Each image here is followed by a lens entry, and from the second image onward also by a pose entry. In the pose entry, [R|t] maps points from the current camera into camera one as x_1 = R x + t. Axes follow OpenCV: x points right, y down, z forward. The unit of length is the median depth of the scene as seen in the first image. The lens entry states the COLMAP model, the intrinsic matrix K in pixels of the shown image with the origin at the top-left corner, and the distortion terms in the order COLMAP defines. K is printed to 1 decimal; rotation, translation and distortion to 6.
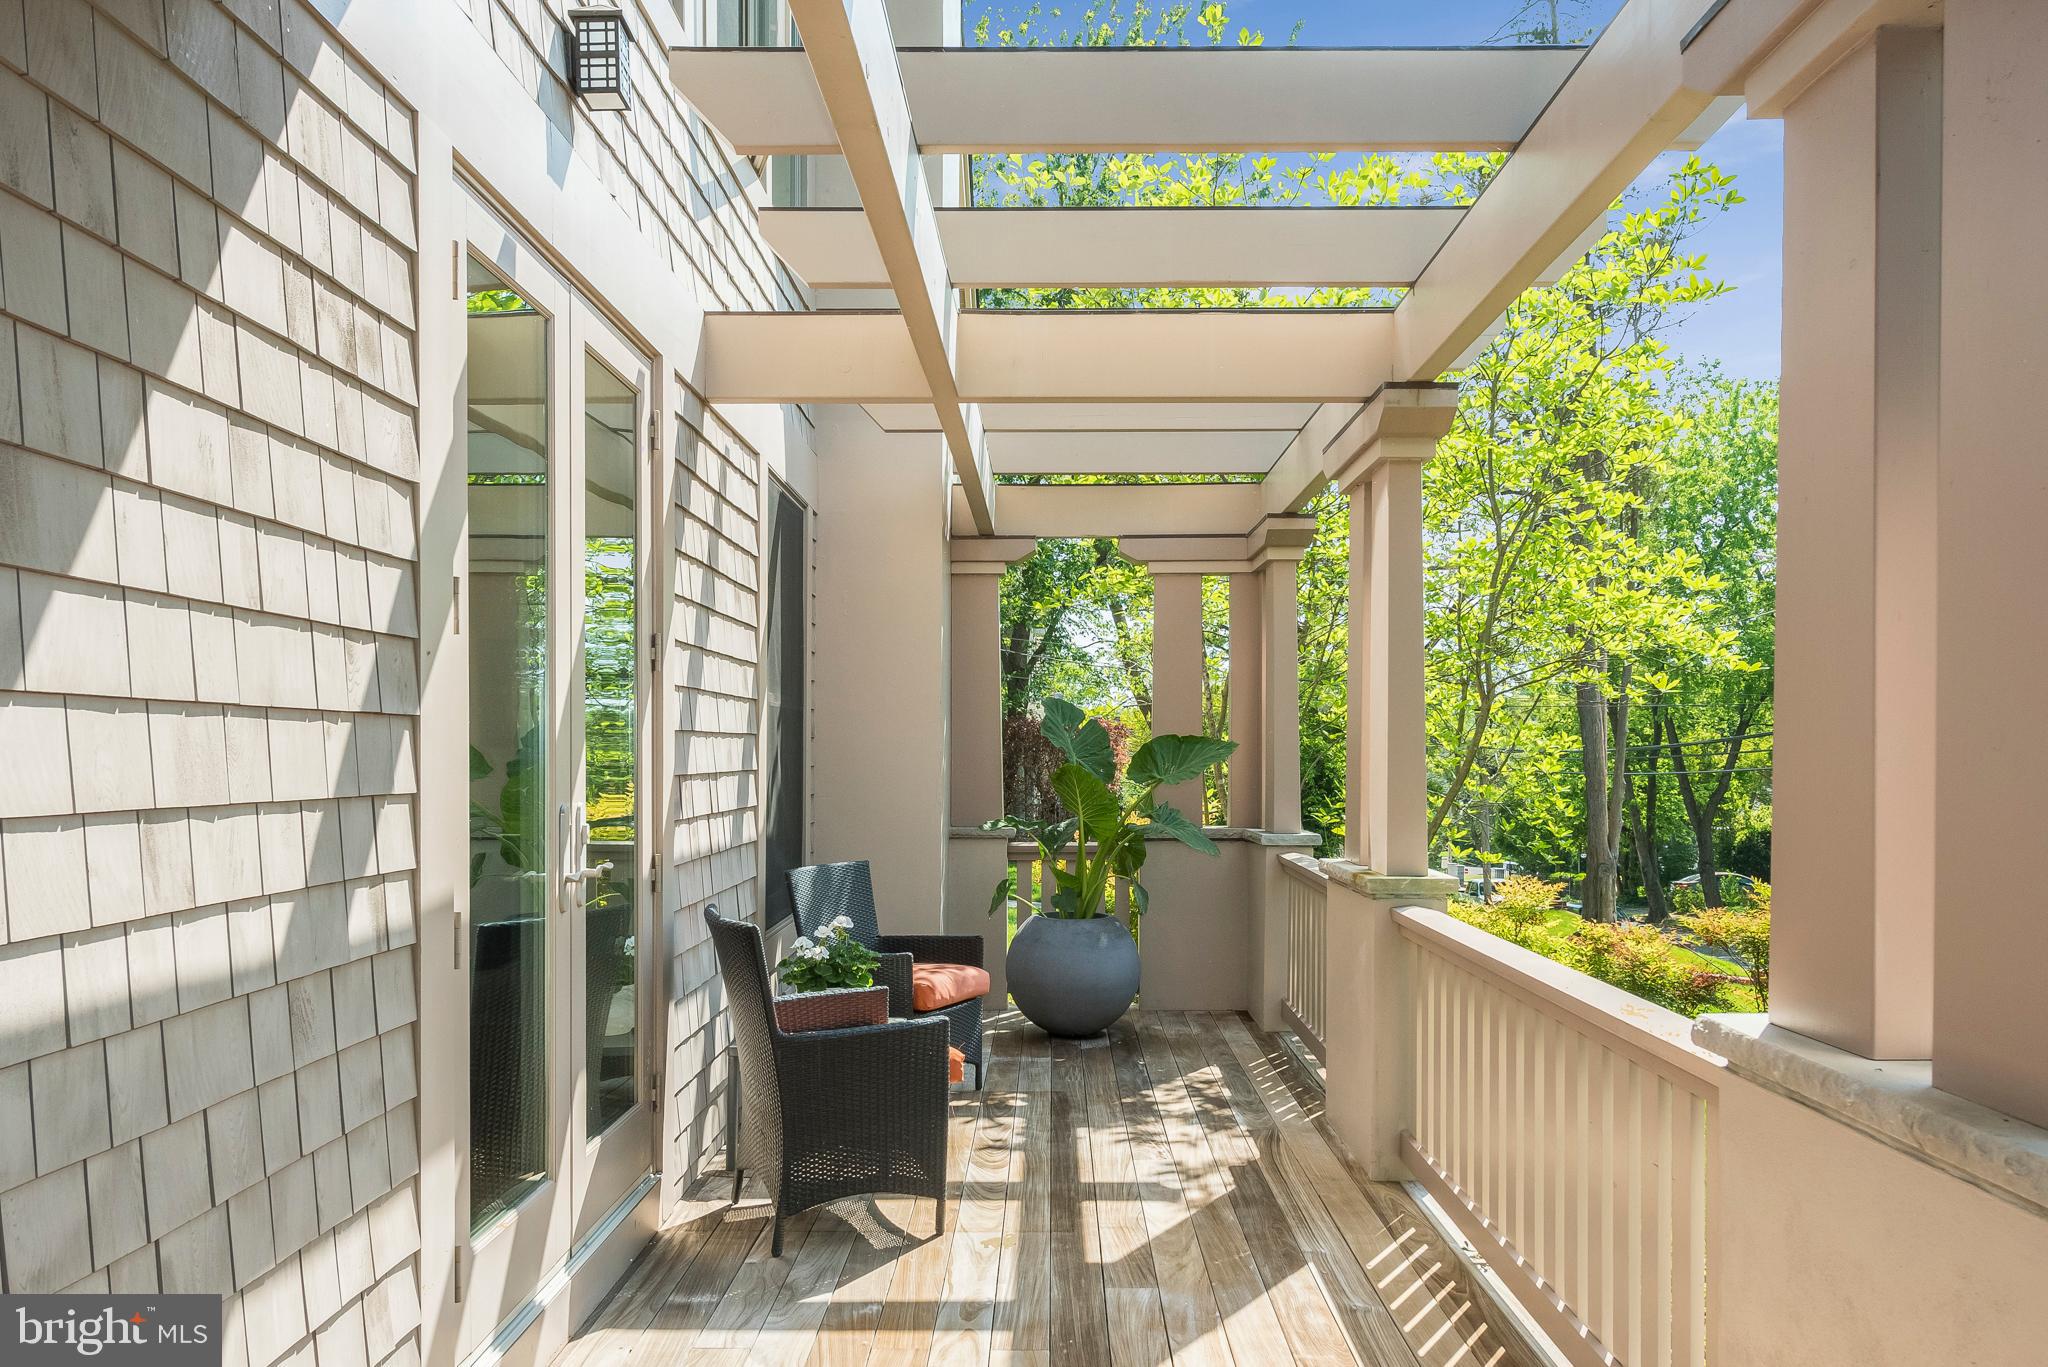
lens RADIAL K [[1253.0, 0, 1024.0], [0, 1253.0, 683.5], [0, 0, 1]] dist [-0.074432, 0.000667]
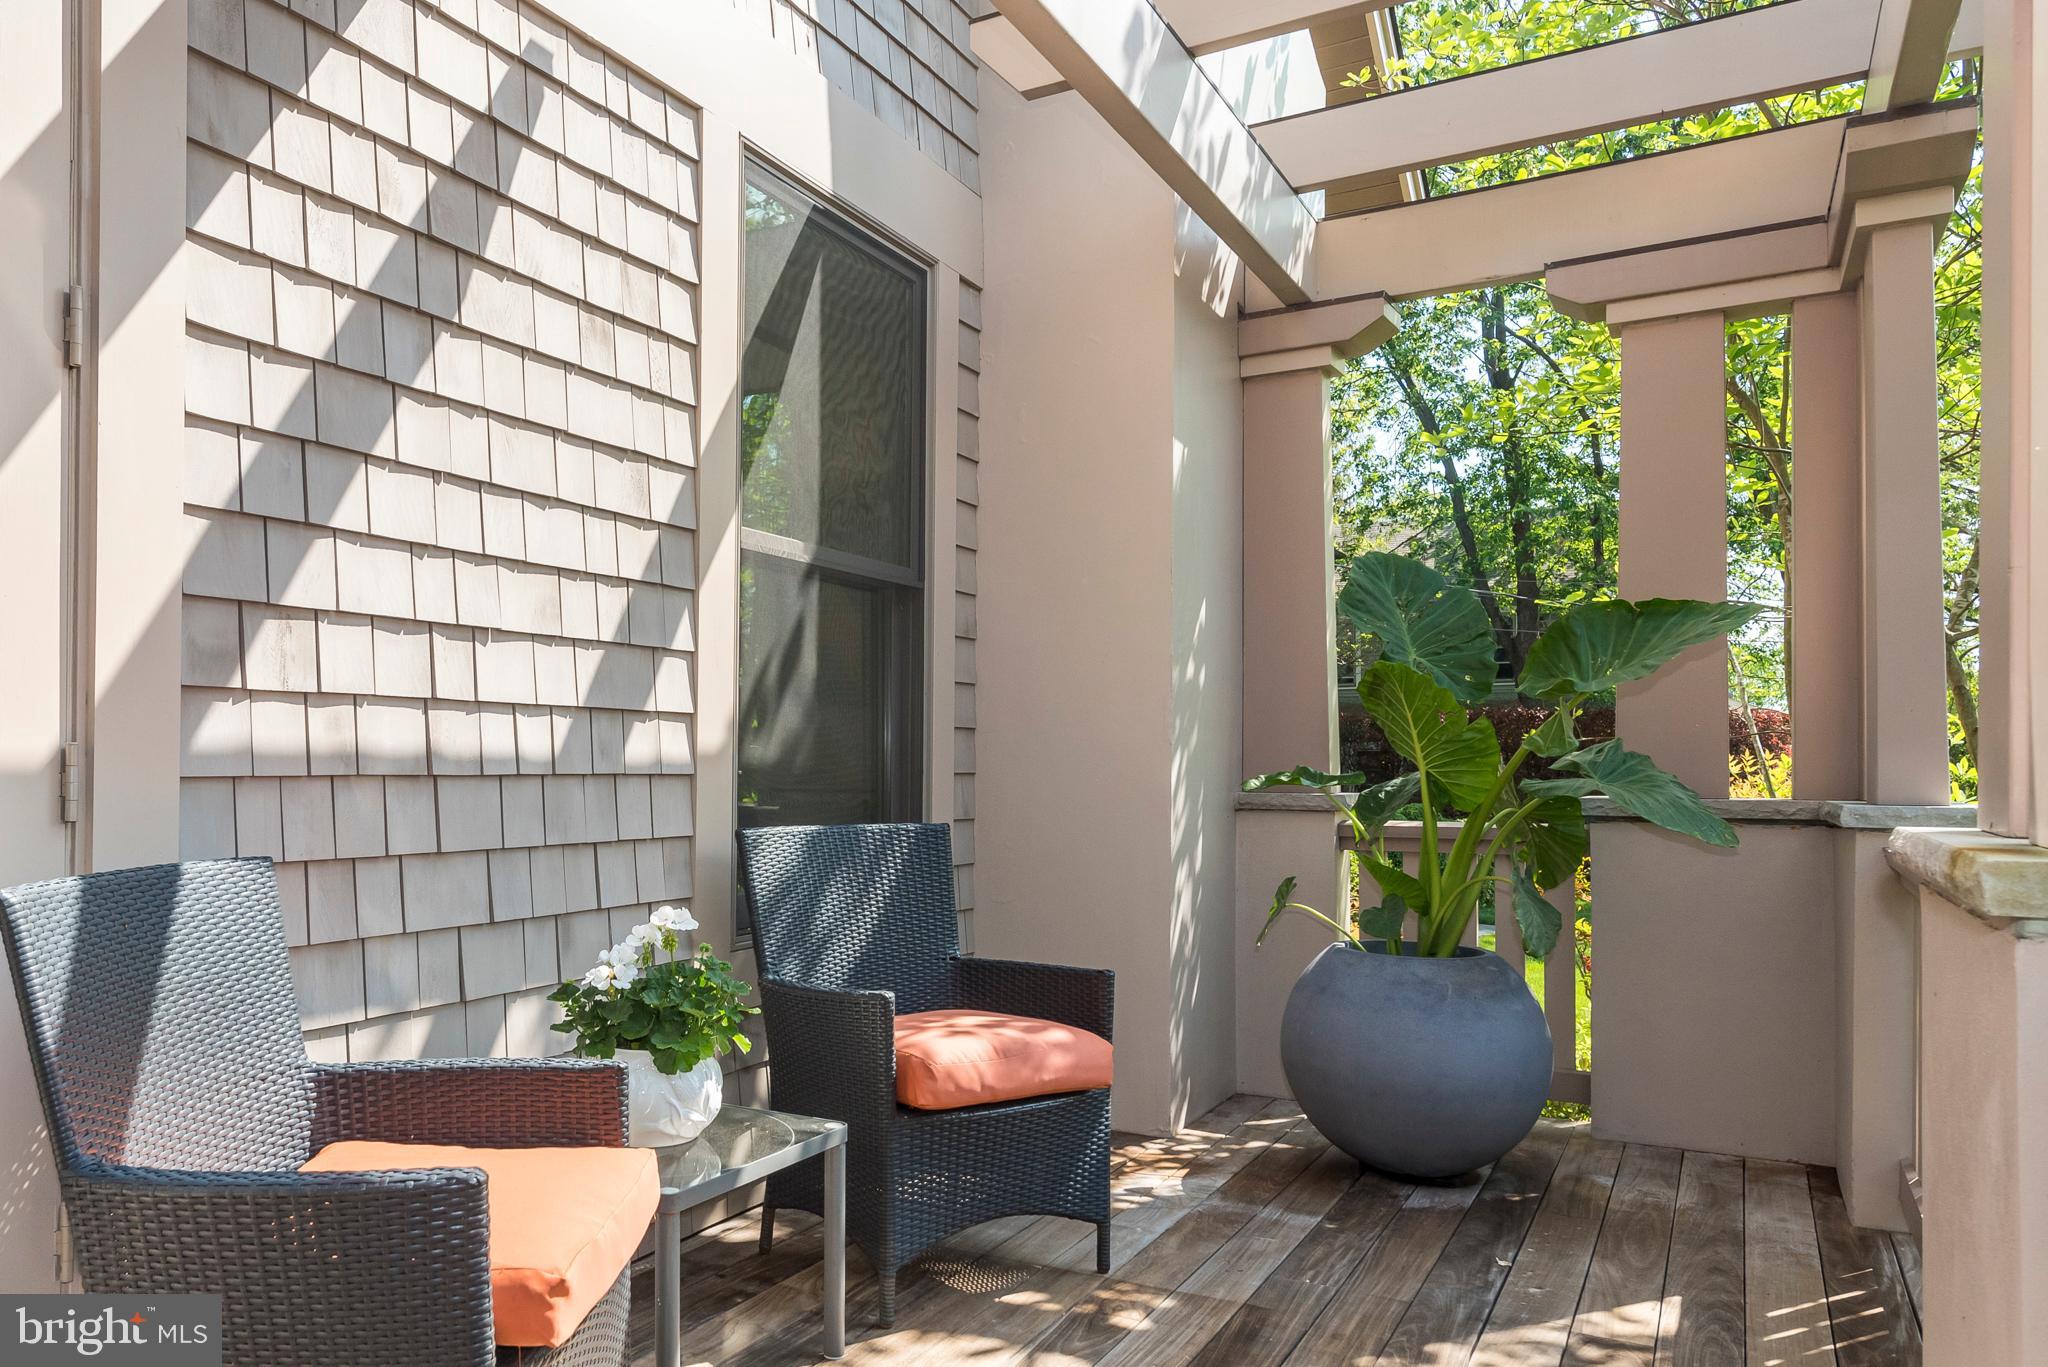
lens RADIAL K [[1227.4, 0, 1019.8], [0, 1227.4, 753.4], [0, 0, 1]] dist [-0.009747, -0.001321]
pose [[0.866459, -0.011853, -0.499107, 0.155135], [0.027255, 0.999350, 0.023582, 0.083314], [0.498503, -0.034036, 0.866220, 0.456859]]
